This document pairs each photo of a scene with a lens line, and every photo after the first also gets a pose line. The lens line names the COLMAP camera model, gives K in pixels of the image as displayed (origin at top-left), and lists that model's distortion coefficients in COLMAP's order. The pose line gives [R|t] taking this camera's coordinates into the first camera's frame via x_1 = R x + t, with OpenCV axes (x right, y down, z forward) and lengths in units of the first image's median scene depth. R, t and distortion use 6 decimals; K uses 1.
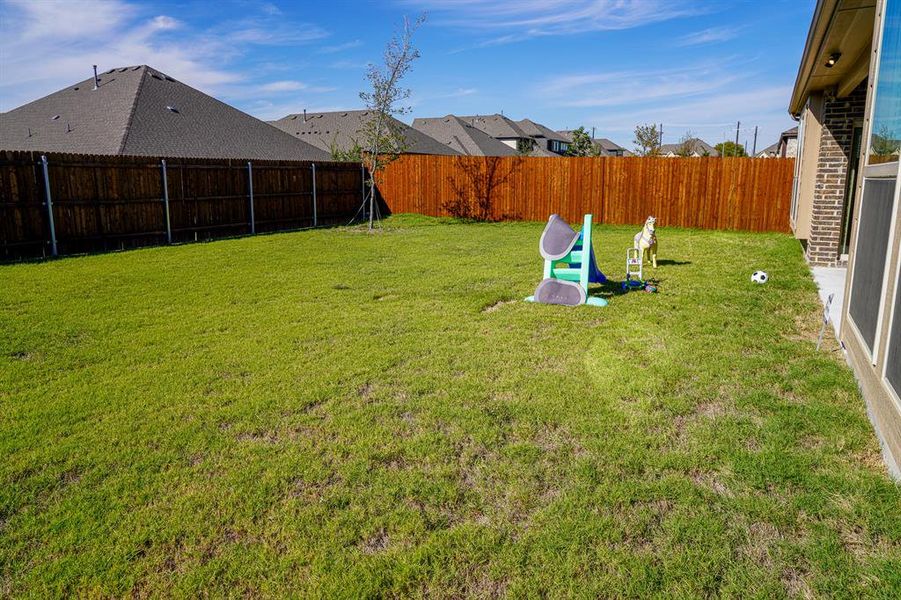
lens RADIAL K [[622.4, 0, 451.4], [0, 622.4, 298.8], [0, 0, 1]] dist [0.002075, 0.006037]
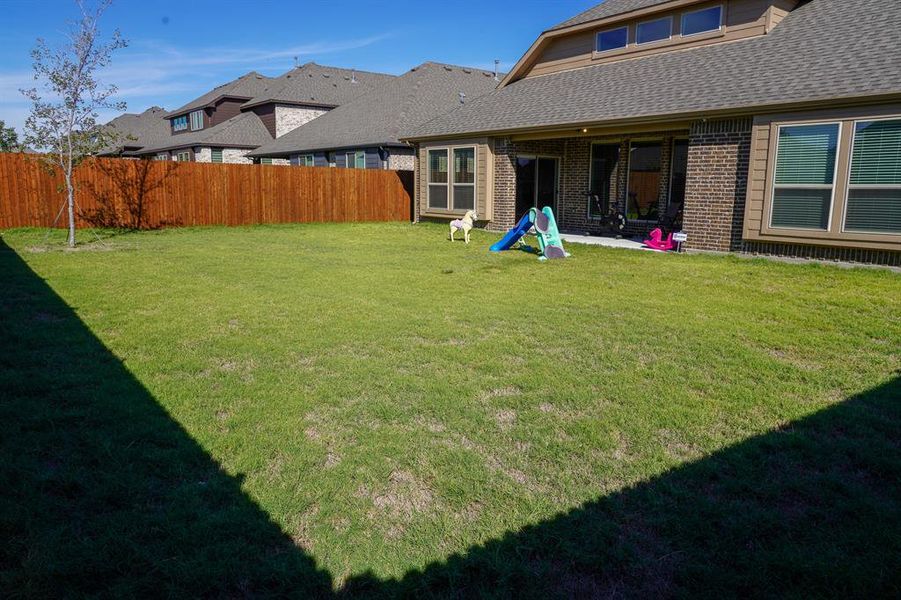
lens RADIAL K [[622.4, 0, 449.6], [0, 622.4, 299.0], [0, 0, 1]] dist [0.002075, 0.006037]
pose [[0.428353, -0.161575, 0.889048, -0.590117], [0.171847, 0.980494, 0.095397, -0.034065], [-0.887120, 0.111917, 0.447764, 0.198786]]
